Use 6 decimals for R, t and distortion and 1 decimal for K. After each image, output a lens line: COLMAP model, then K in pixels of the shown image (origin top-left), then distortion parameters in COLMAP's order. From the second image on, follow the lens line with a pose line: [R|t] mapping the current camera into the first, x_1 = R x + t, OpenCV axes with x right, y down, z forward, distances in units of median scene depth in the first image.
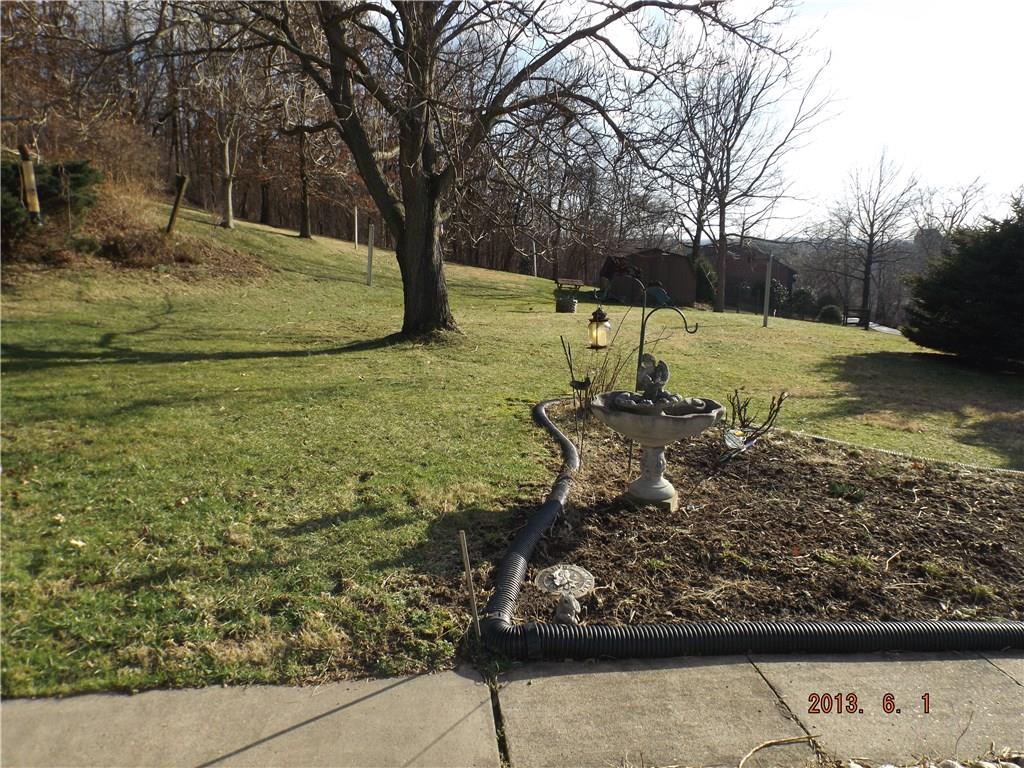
lens RADIAL K [[740.8, 0, 513.6], [0, 740.8, 384.0], [0, 0, 1]] dist [0.007629, -0.000023]
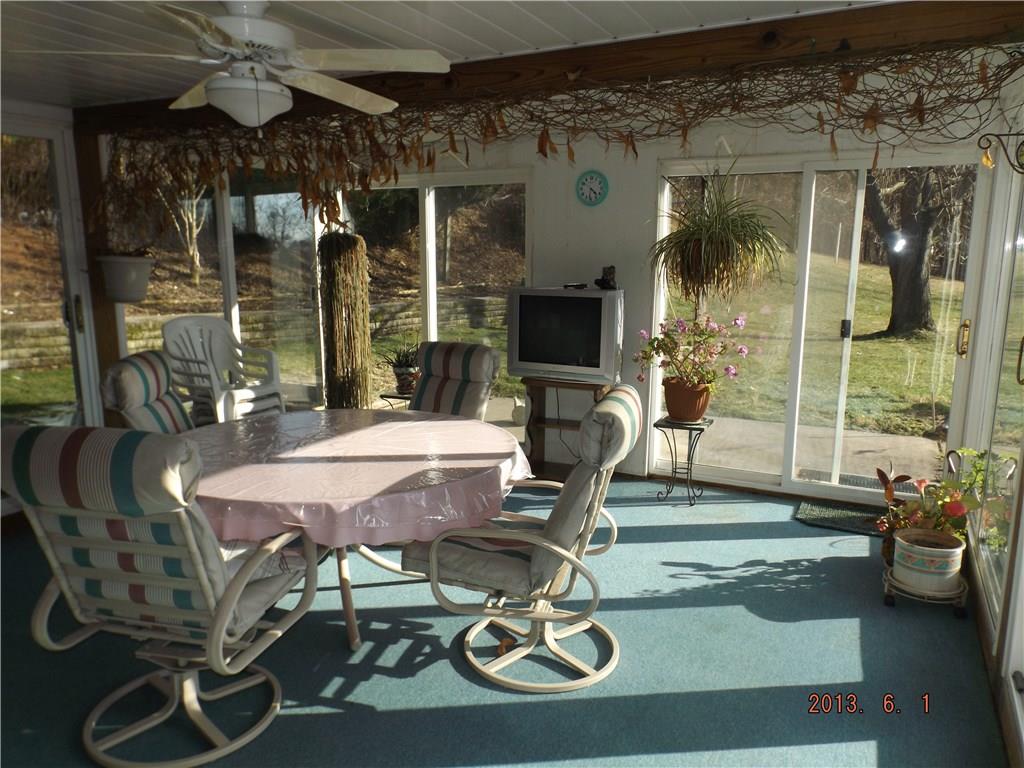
lens RADIAL K [[740.8, 0, 509.9], [0, 740.8, 388.8], [0, 0, 1]] dist [0.007629, -0.000023]
pose [[0.826312, 0.100155, -0.554236, 0.034000], [-0.105024, 0.994202, 0.023080, 0.071740], [0.553334, 0.039137, 0.832040, -0.444551]]
